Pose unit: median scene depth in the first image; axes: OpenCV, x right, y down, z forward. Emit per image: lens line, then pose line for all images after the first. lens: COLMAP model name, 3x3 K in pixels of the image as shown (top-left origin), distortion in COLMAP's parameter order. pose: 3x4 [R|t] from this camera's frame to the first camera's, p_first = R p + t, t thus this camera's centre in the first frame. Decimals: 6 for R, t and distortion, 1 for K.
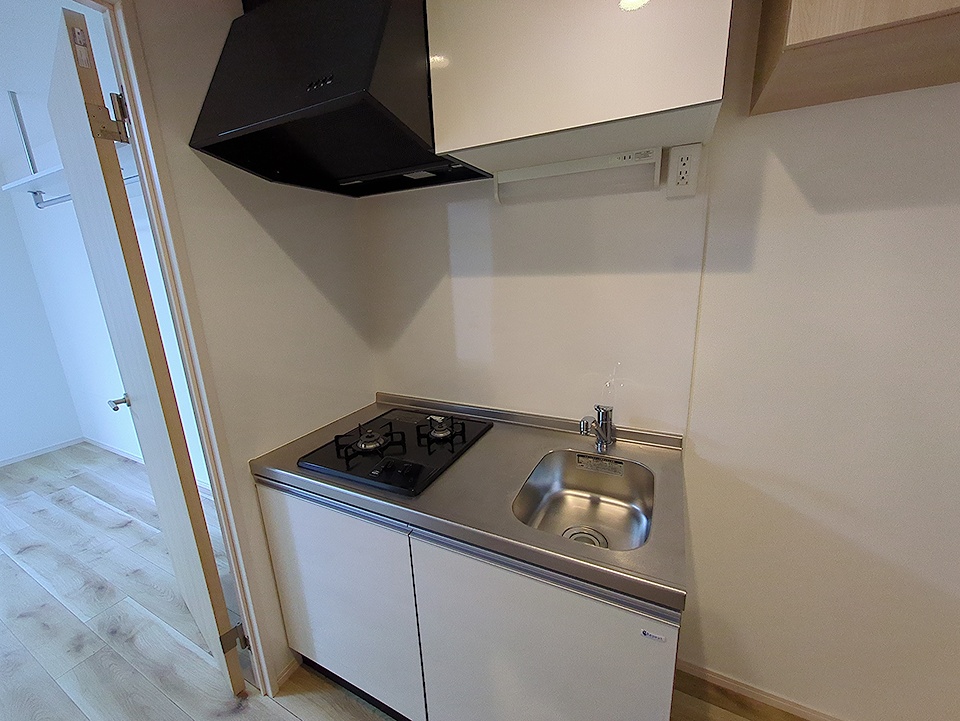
lens RADIAL K [[377.2, 0, 480.0], [0, 377.2, 360.5], [0, 0, 1]] dist [-0.000979, -0.000315]
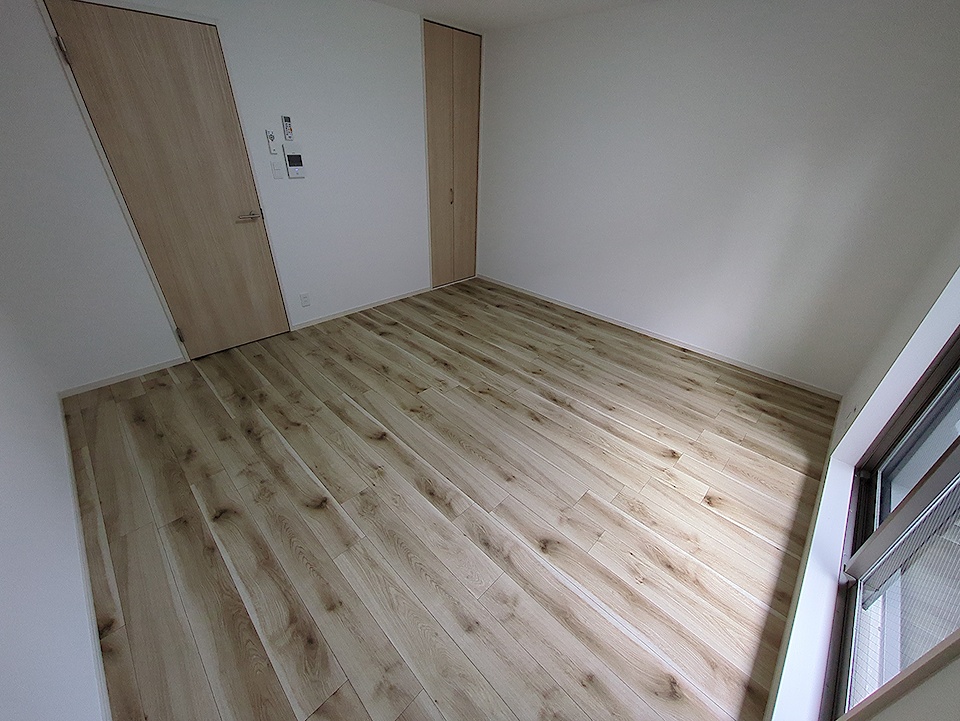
lens RADIAL K [[378.5, 0, 483.8], [0, 378.5, 358.9], [0, 0, 1]] dist [-0.000127, 0.000085]
pose [[-0.953914, -0.148024, 0.261031, -1.682721], [0.071960, 0.731649, 0.677873, -0.278809], [-0.291325, 0.665416, -0.687278, 1.225210]]
